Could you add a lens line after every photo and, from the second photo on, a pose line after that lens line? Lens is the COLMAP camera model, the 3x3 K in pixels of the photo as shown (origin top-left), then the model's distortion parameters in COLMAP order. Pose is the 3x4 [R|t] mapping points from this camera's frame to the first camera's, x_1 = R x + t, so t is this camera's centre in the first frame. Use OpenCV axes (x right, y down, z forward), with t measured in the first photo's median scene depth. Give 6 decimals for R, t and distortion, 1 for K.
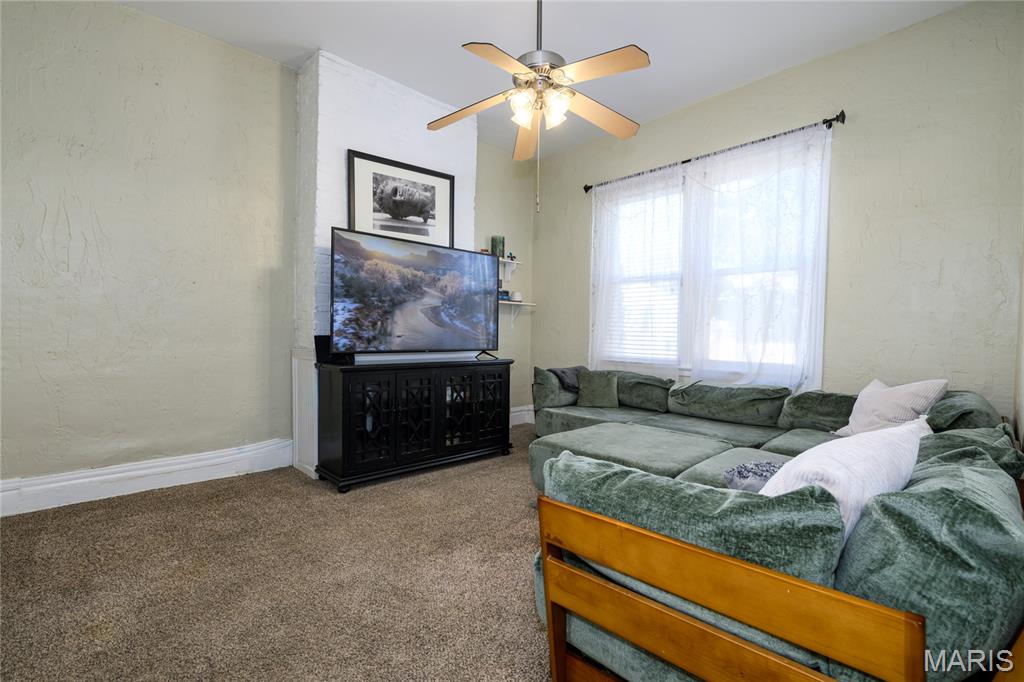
lens RADIAL K [[459.8, 0, 508.9], [0, 459.8, 339.8], [0, 0, 1]] dist [0.000523, 0.000213]
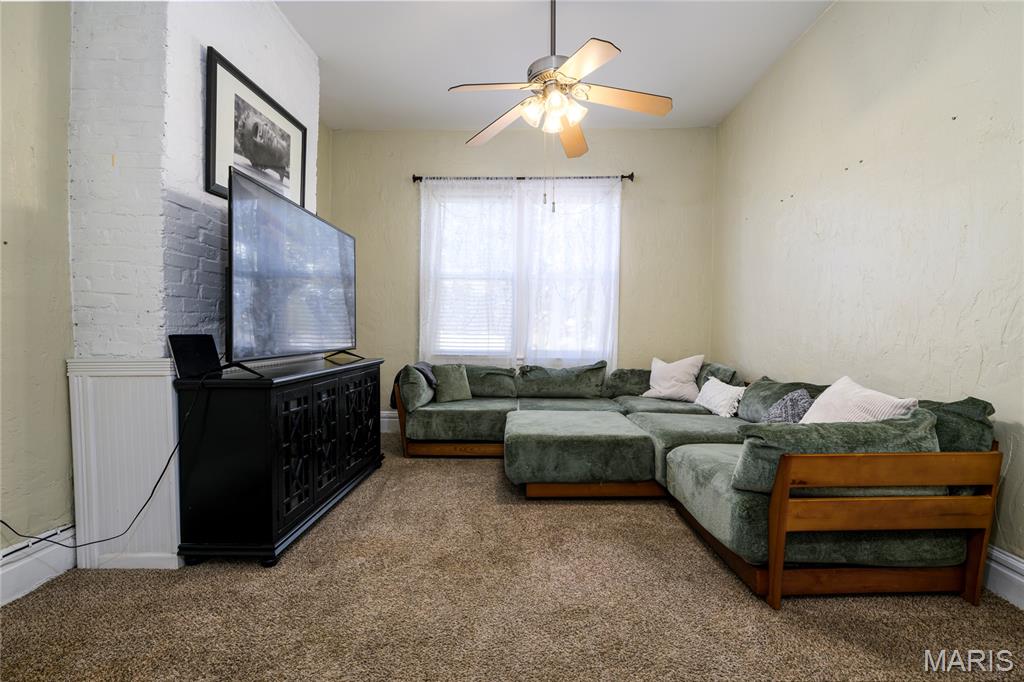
lens RADIAL K [[459.8, 0, 511.2], [0, 459.8, 338.8], [0, 0, 1]] dist [0.000523, 0.000213]
pose [[0.697781, -0.023087, 0.715939, -0.487566], [0.014654, 0.999731, 0.017956, -0.007691], [-0.716162, -0.002038, 0.697931, 0.224482]]
